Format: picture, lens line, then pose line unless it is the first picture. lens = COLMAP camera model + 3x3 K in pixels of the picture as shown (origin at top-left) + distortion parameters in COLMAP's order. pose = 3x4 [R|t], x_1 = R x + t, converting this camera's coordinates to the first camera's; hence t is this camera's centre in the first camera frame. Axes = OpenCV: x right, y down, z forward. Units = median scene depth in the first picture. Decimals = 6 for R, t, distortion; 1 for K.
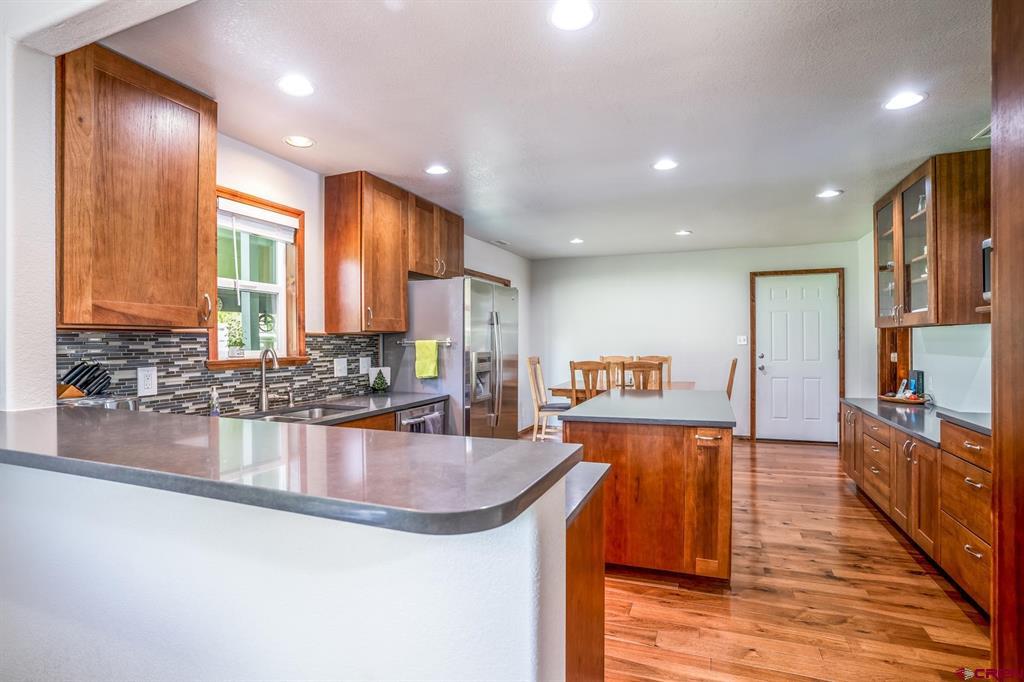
lens RADIAL K [[519.2, 0, 514.6], [0, 519.2, 344.5], [0, 0, 1]] dist [-0.042865, 0.005549]
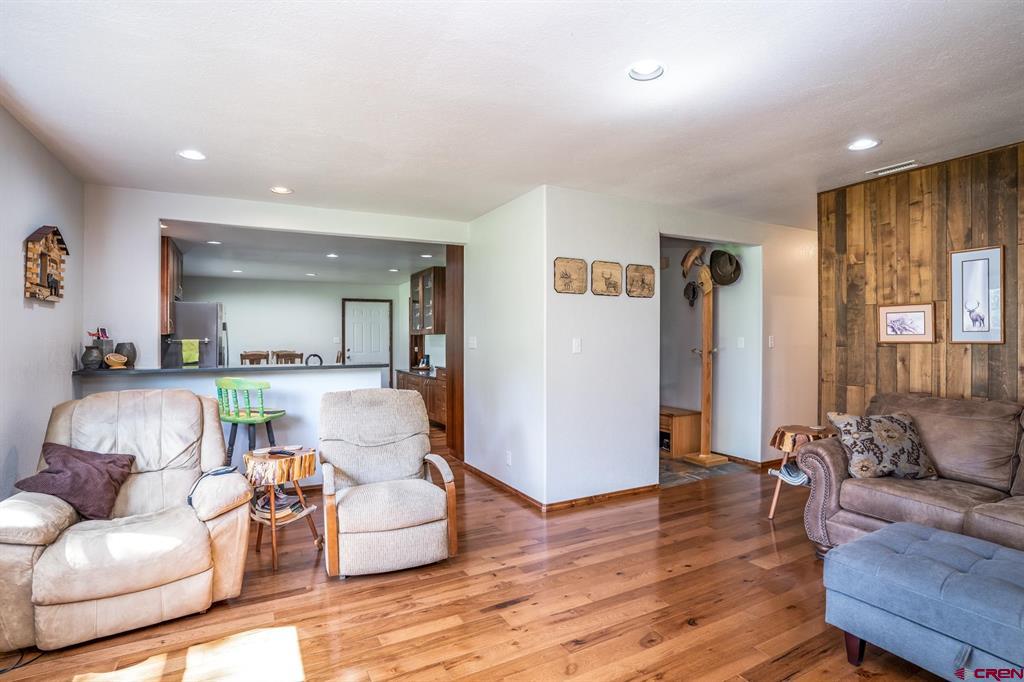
lens RADIAL K [[519.2, 0, 508.2], [0, 519.2, 340.9], [0, 0, 1]] dist [-0.042865, 0.005549]
pose [[0.667060, 0.004048, 0.744993, -0.507175], [-0.001917, 0.999991, -0.003717, -0.000218], [-0.745002, 0.001052, 0.667062, -0.599342]]
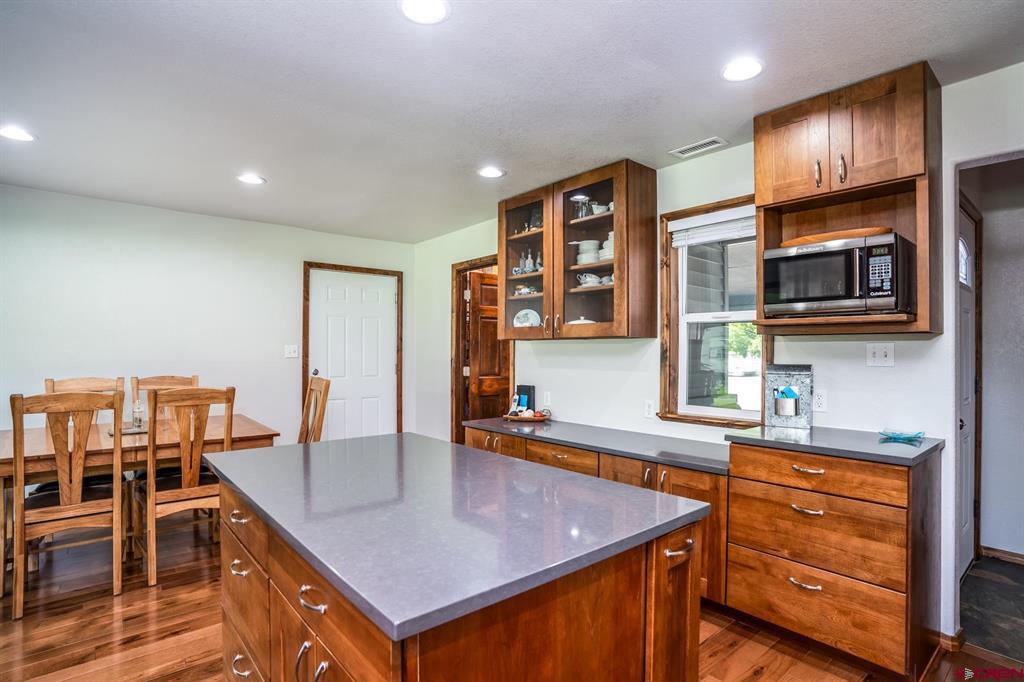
lens RADIAL K [[519.2, 0, 525.4], [0, 519.2, 355.1], [0, 0, 1]] dist [-0.042865, 0.005549]
pose [[0.466755, 0.005553, 0.884369, -0.066715], [-0.003248, 0.999984, -0.004565, -0.000971], [-0.884381, -0.000742, 0.466766, 0.444830]]
